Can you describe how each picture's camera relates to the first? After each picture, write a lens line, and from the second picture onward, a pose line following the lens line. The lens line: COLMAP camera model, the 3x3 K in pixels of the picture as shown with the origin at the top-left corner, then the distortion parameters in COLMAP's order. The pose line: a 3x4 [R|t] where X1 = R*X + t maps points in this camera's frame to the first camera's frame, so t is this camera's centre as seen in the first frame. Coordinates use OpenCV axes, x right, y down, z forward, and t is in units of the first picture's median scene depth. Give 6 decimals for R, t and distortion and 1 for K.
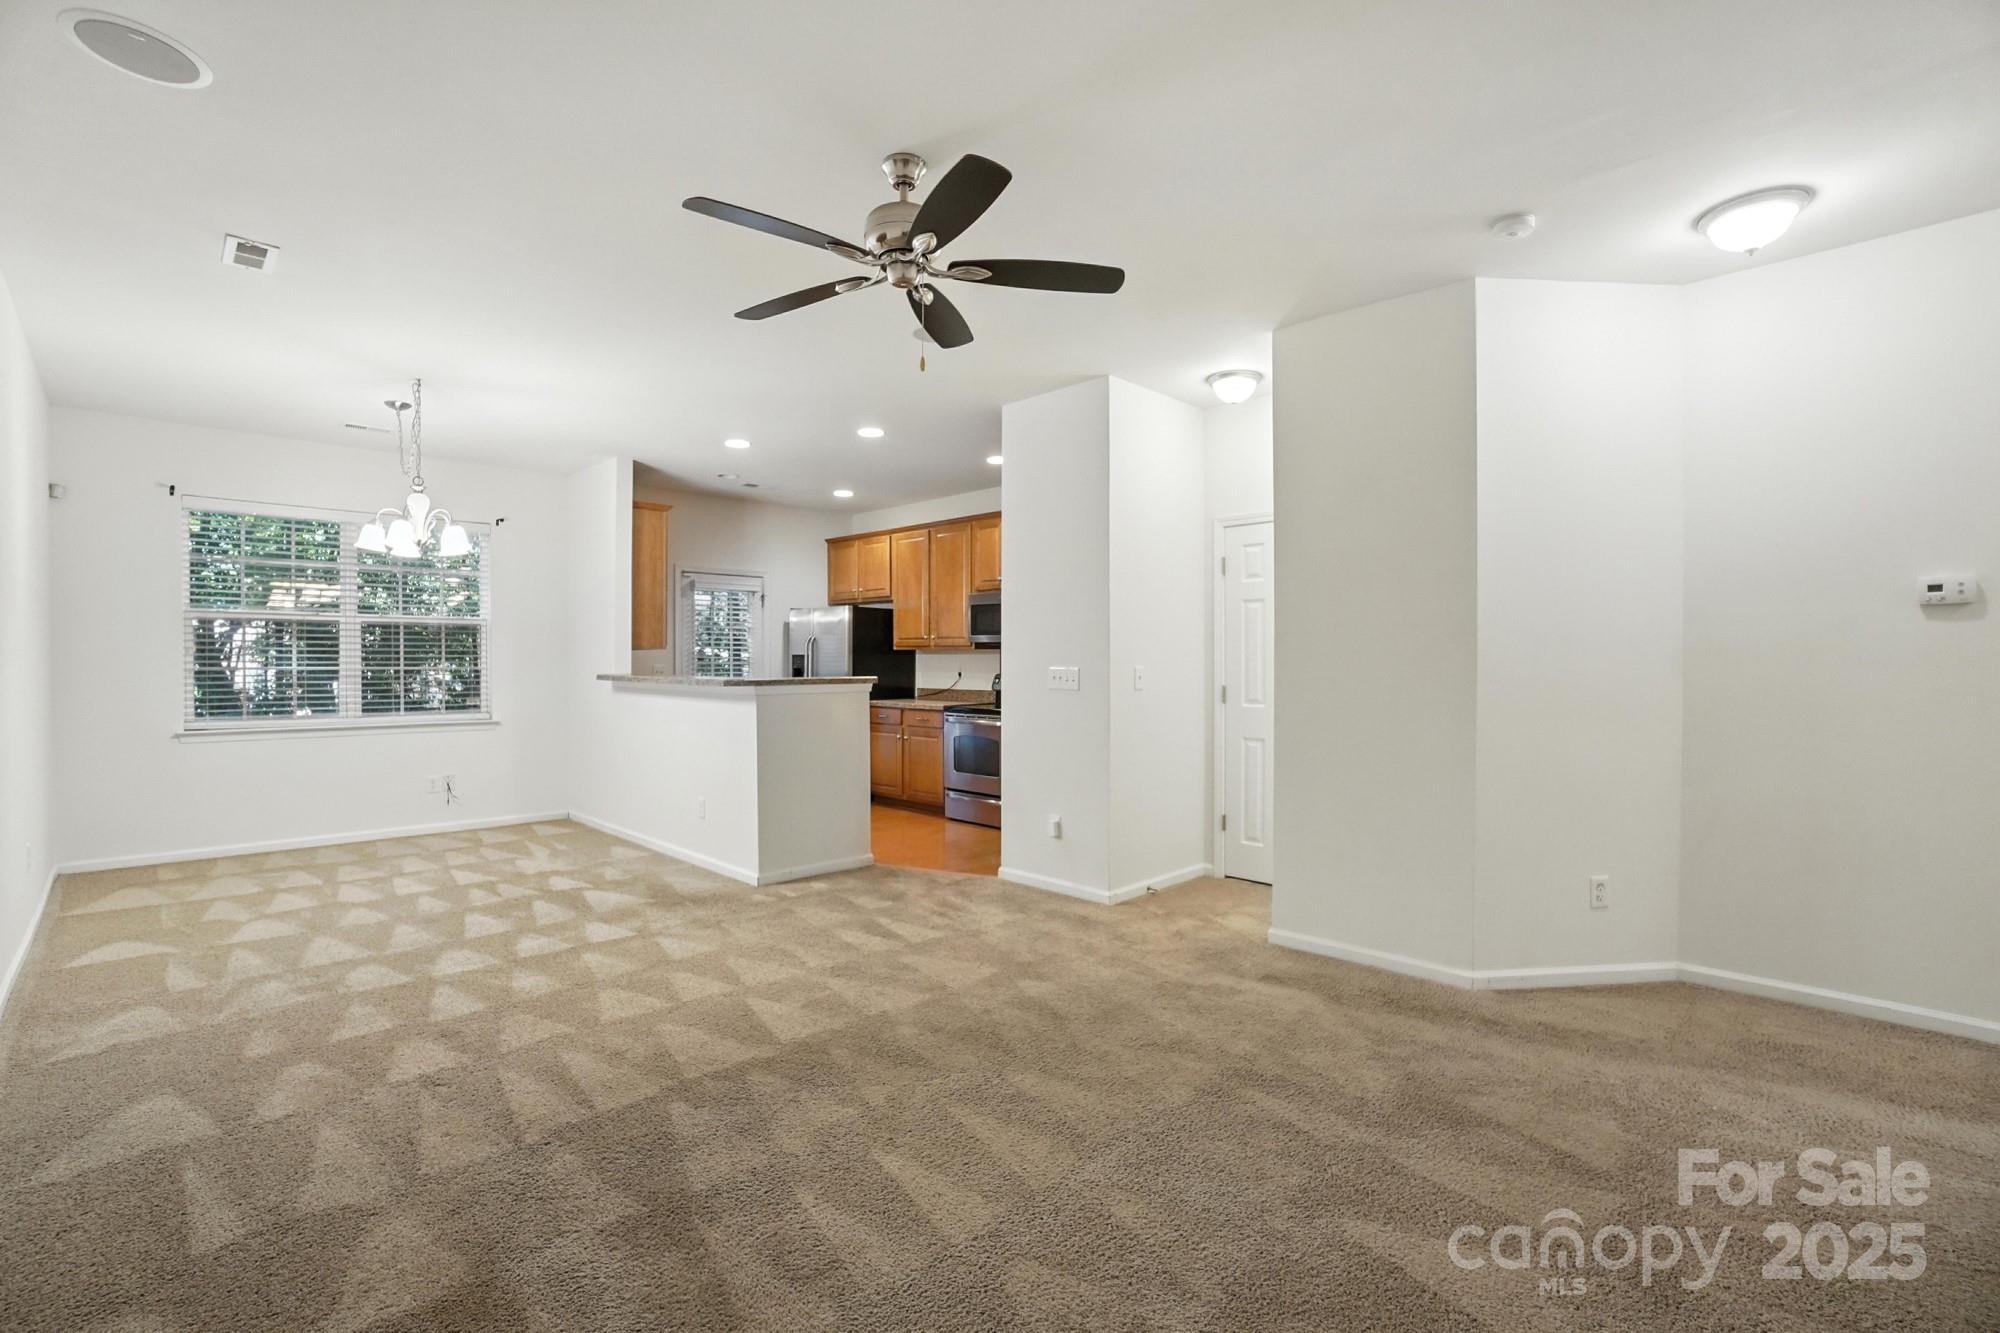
lens RADIAL K [[881.0, 0, 1000.0], [0, 881.0, 666.5], [0, 0, 1]] dist [-0.066577, 0.024294]
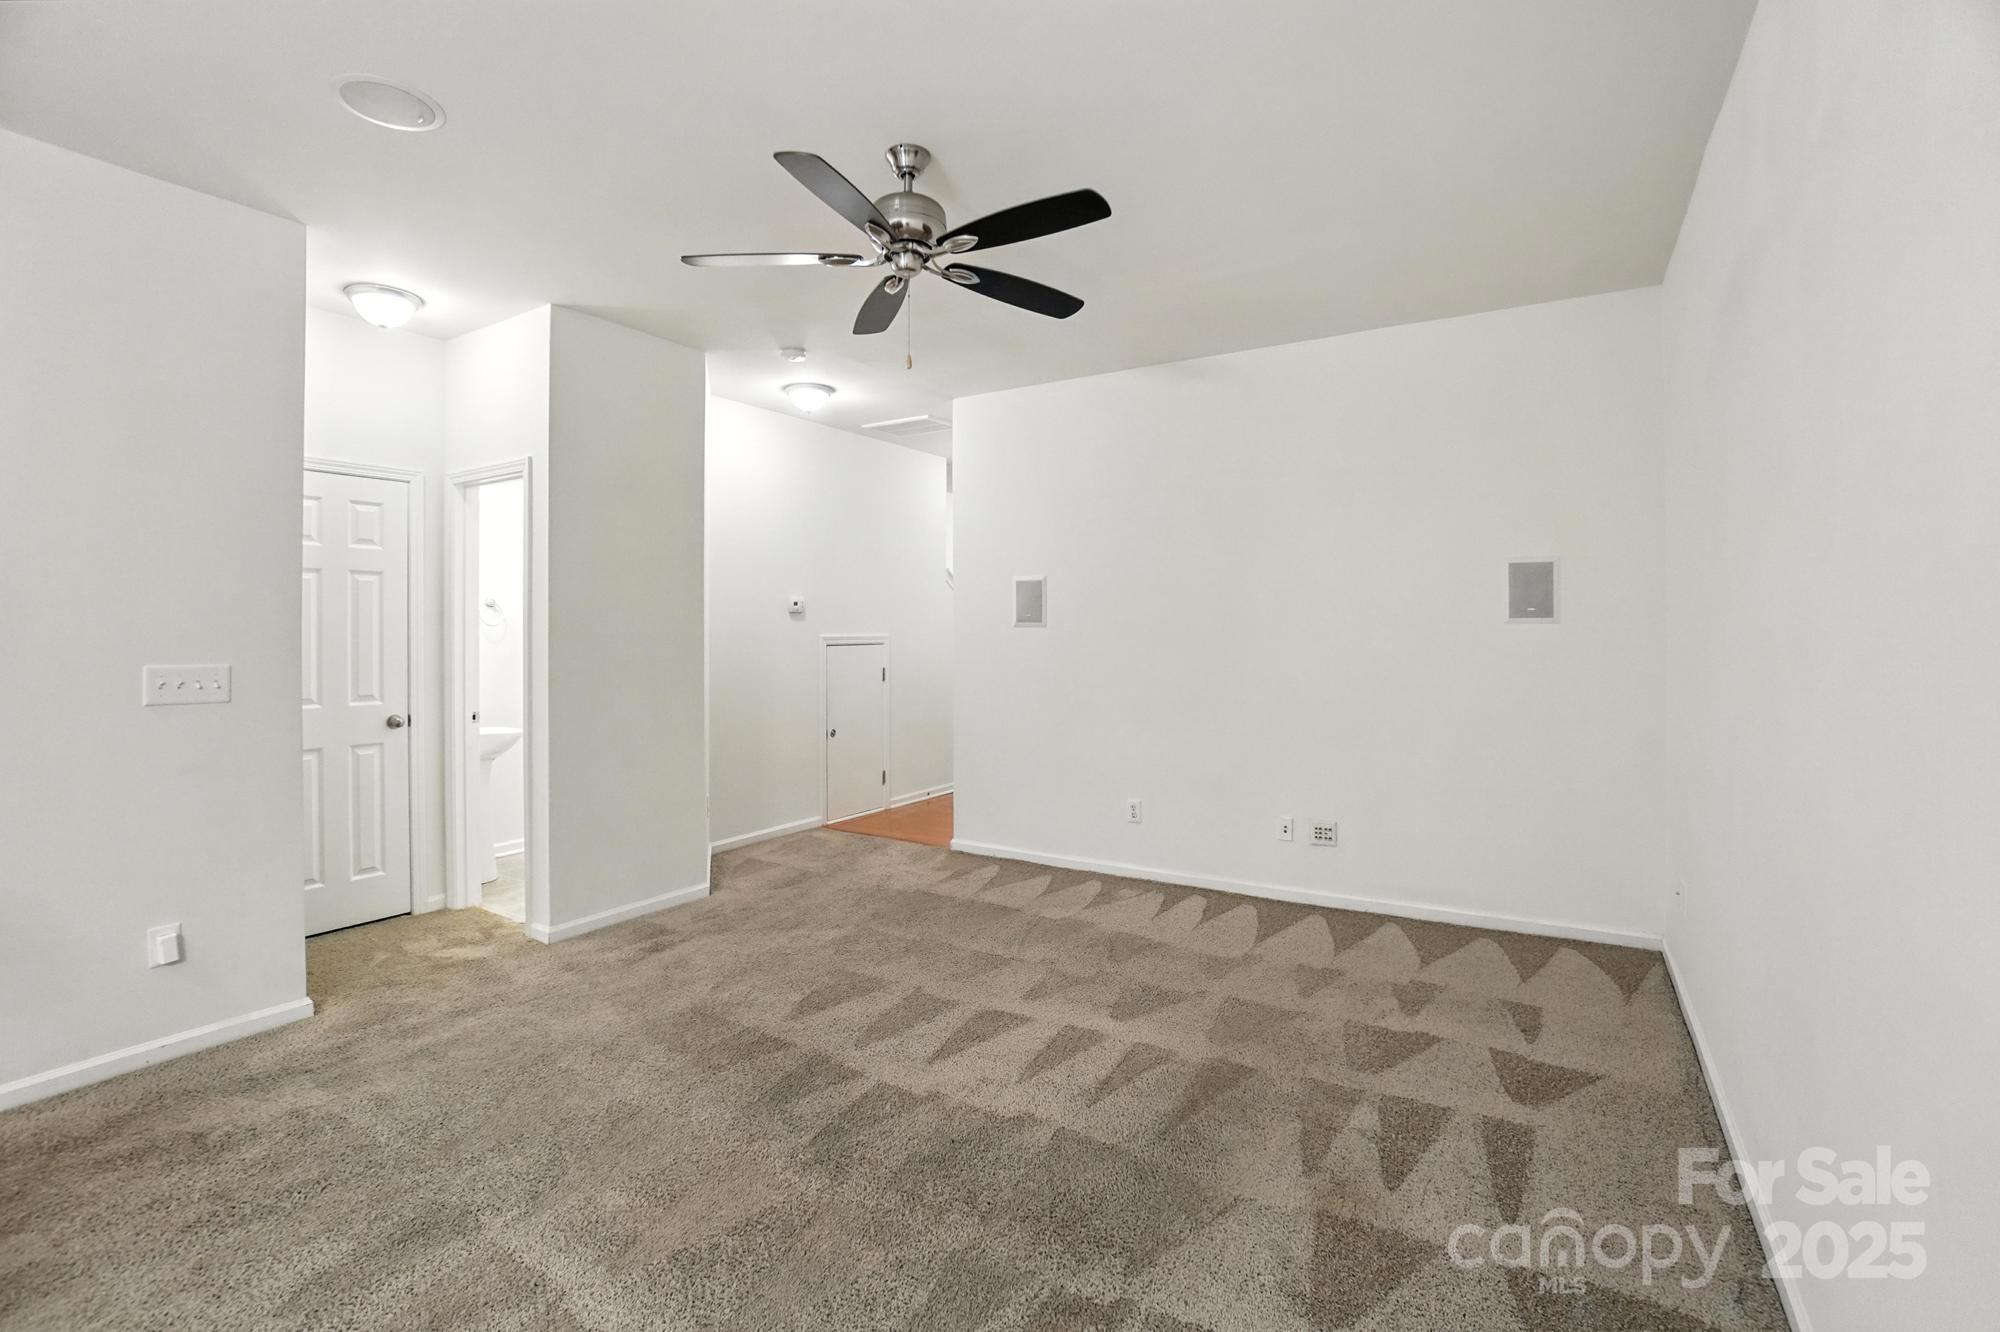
lens RADIAL K [[881.0, 0, 1000.0], [0, 881.0, 666.0], [0, 0, 1]] dist [-0.066577, 0.024294]
pose [[-0.209580, -0.045711, 0.976723, -0.404475], [0.000841, 0.998898, 0.046929, -0.018616], [-0.977791, 0.010656, -0.209310, 0.404434]]
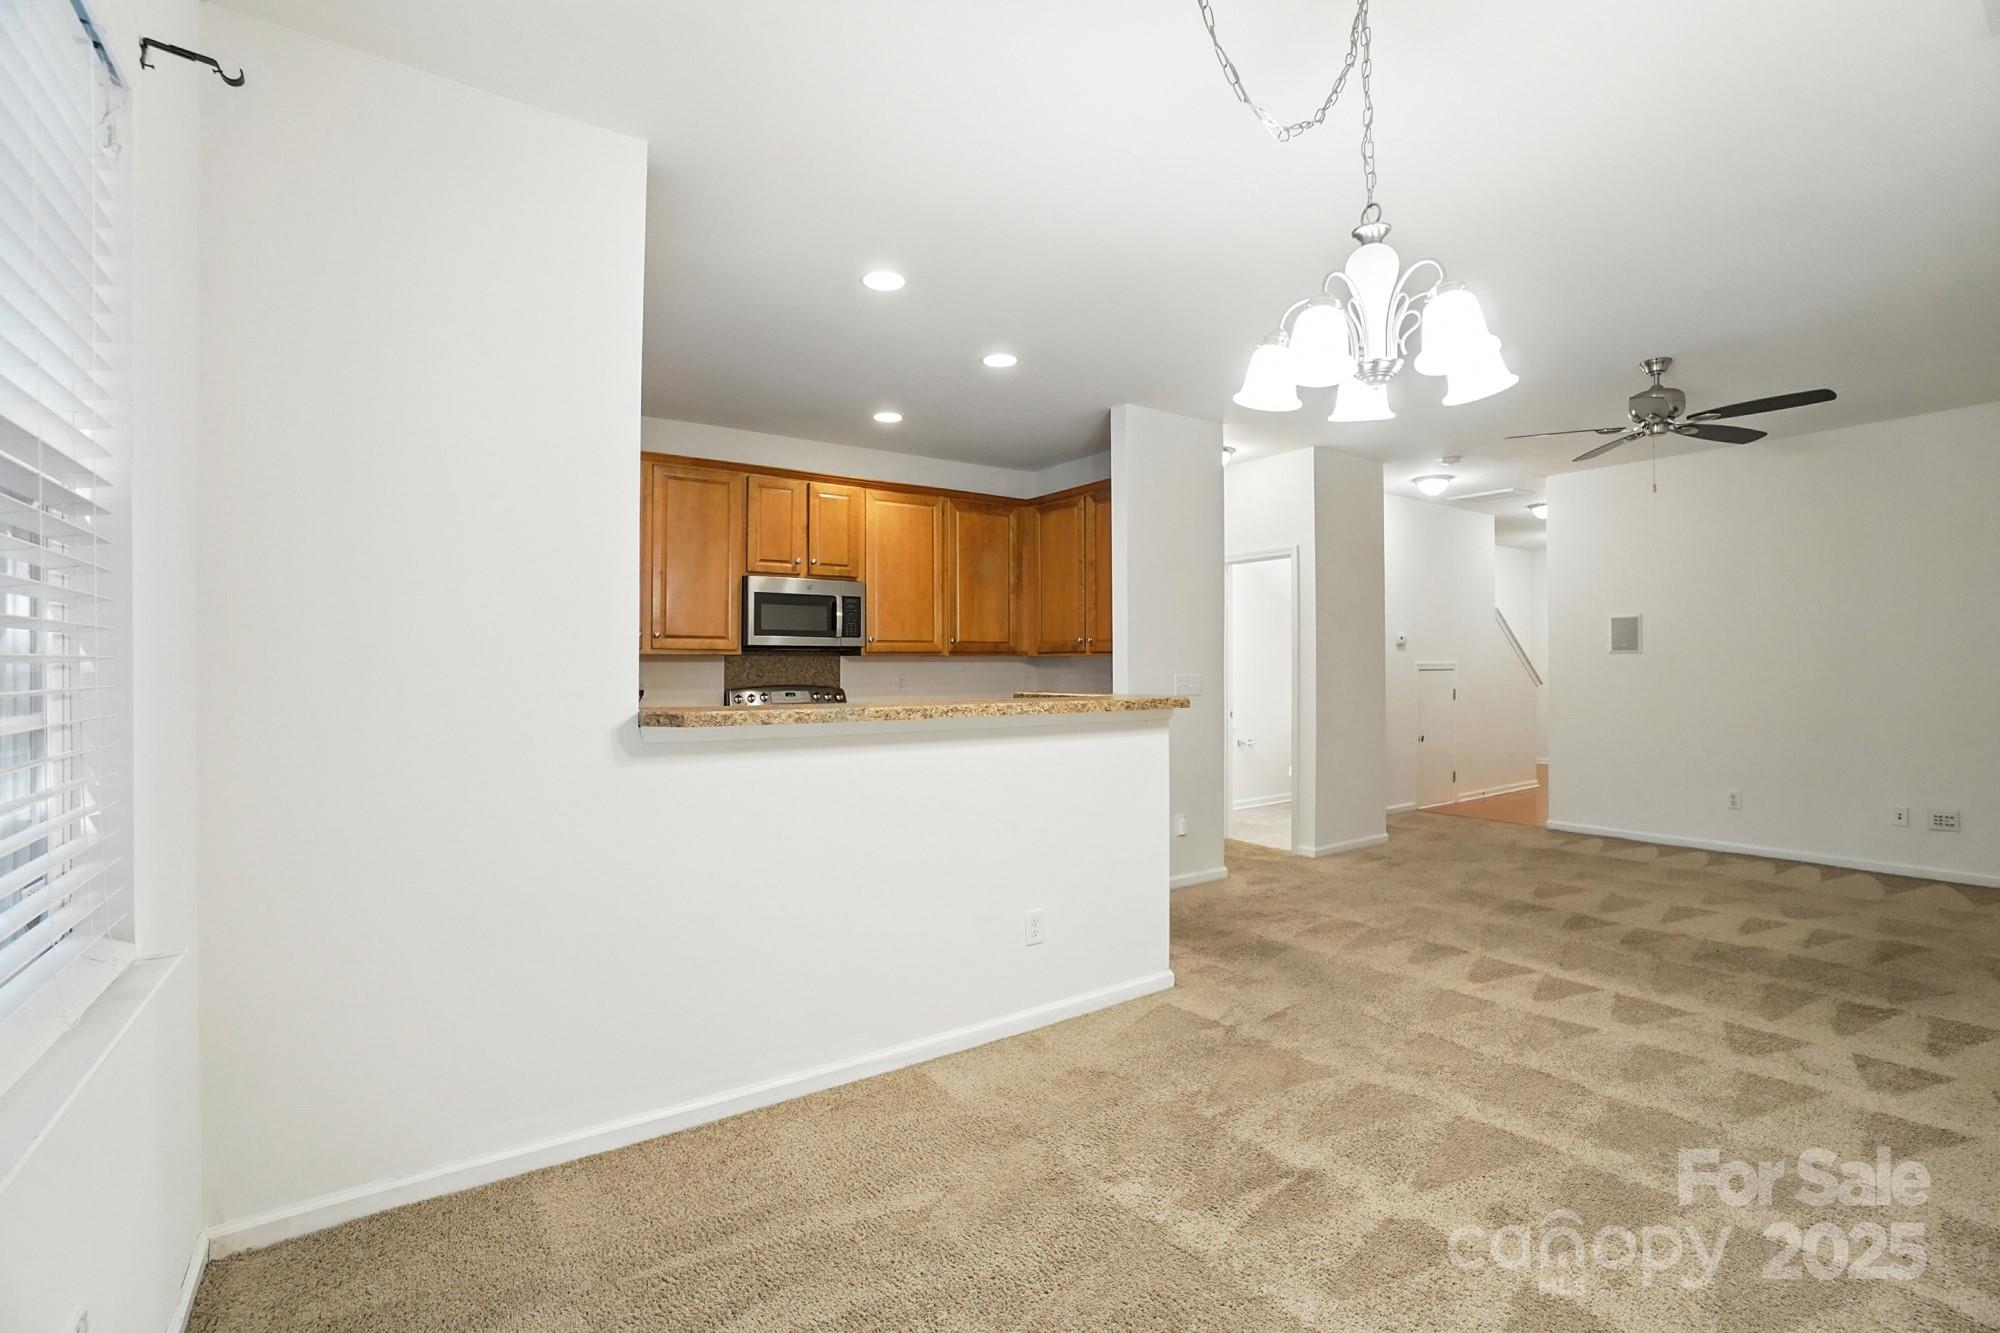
lens RADIAL K [[881.0, 0, 1000.0], [0, 881.0, 666.5], [0, 0, 1]] dist [-0.066577, 0.024294]
pose [[0.178662, -0.003886, 0.983903, -0.616096], [0.004312, 0.999986, 0.003166, -0.011653], [-0.983901, 0.003677, 0.178676, 0.624058]]
